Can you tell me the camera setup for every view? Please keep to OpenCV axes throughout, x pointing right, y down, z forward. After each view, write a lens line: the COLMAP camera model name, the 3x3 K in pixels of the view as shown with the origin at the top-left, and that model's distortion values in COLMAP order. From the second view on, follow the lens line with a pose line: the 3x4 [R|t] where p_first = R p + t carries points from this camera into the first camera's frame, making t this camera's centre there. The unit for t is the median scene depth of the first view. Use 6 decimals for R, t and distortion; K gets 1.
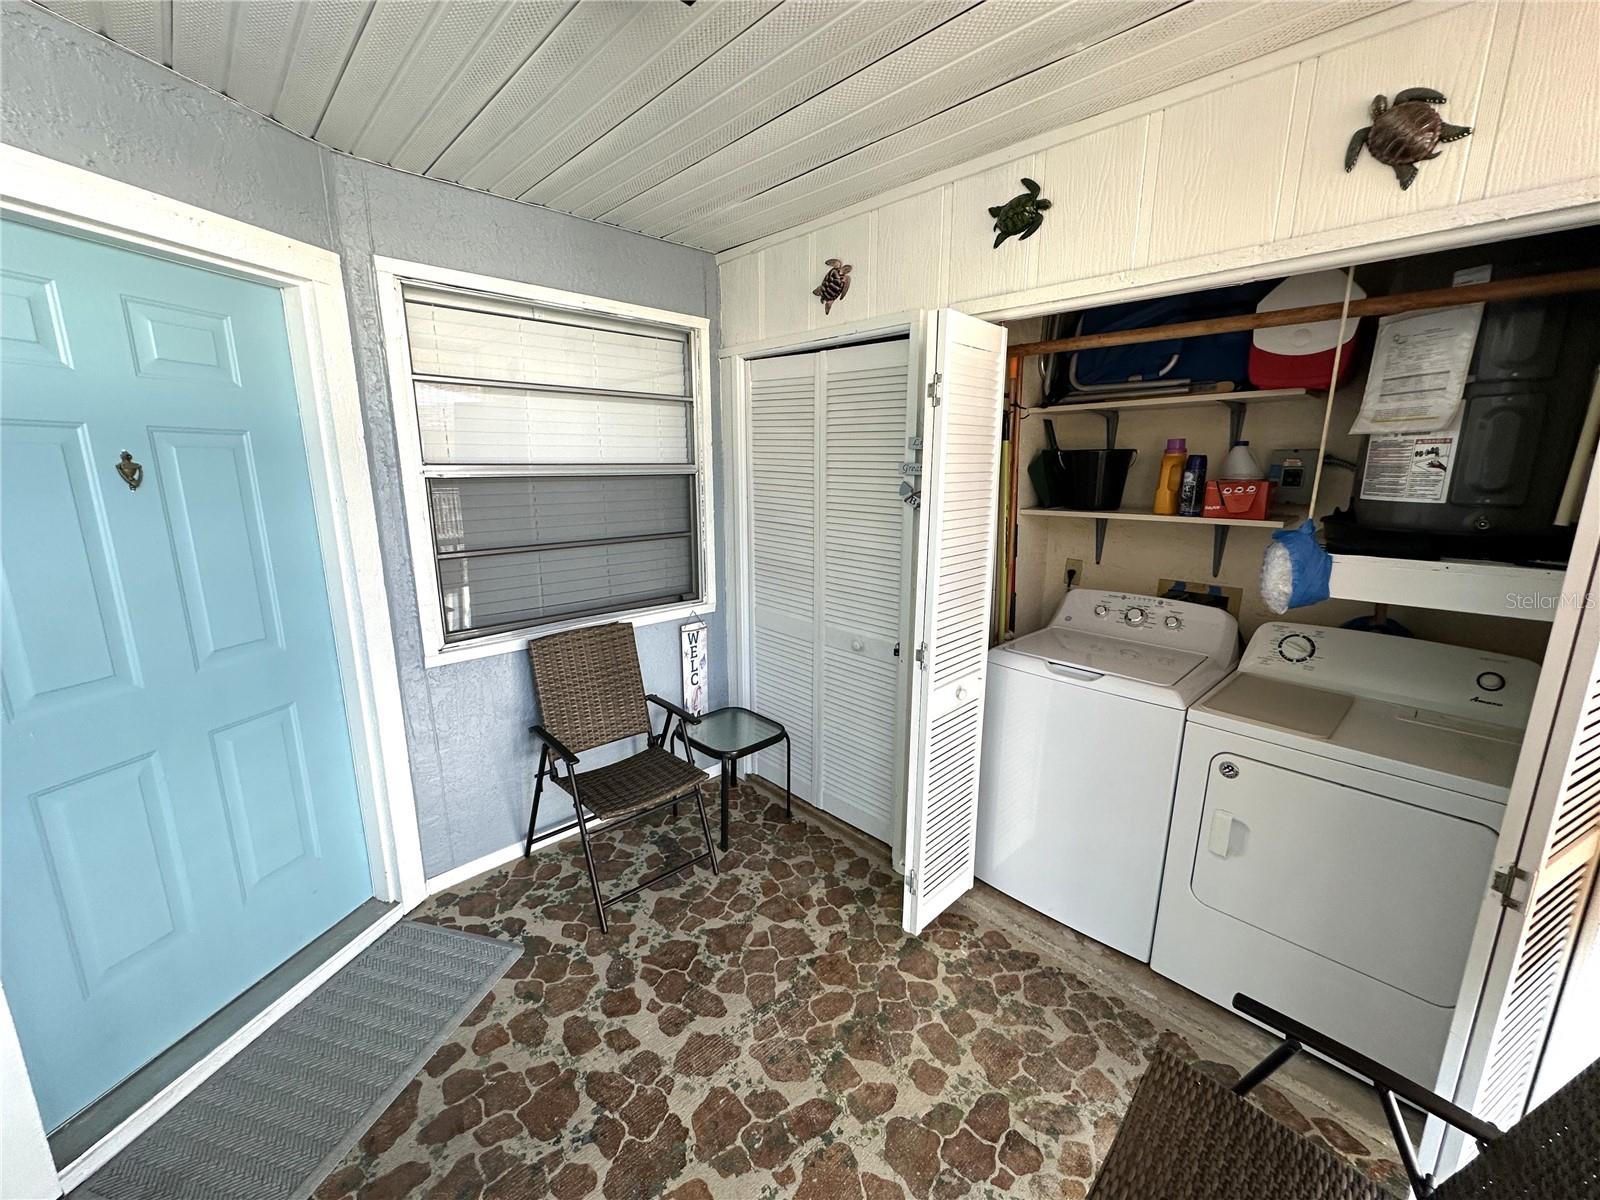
lens RADIAL K [[637.8, 0, 797.9], [0, 637.8, 597.4], [0, 0, 1]] dist [-0.002810, 0.000862]
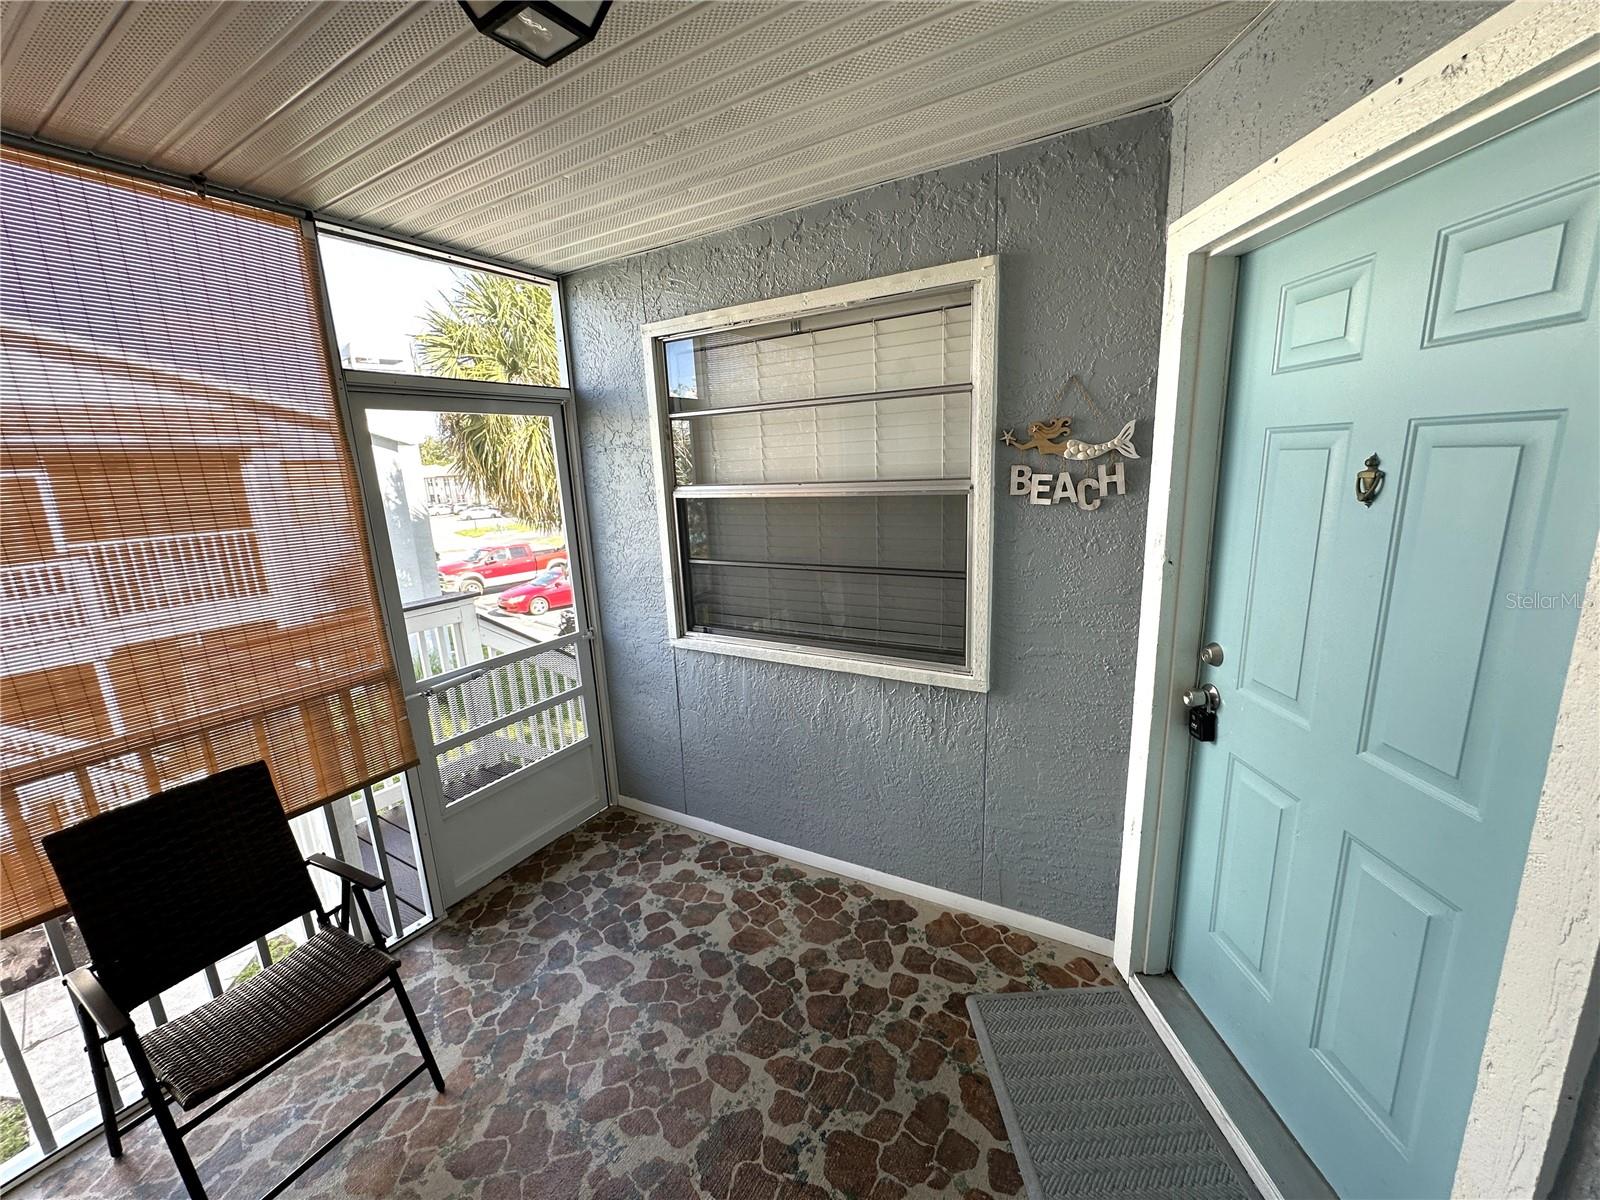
lens RADIAL K [[637.8, 0, 799.4], [0, 637.8, 600.4], [0, 0, 1]] dist [-0.002810, 0.000862]
pose [[-0.967499, 0.097294, -0.233410, -0.181062], [-0.007756, 0.911170, 0.411958, -0.377710], [0.252757, 0.400379, -0.880801, 1.560144]]
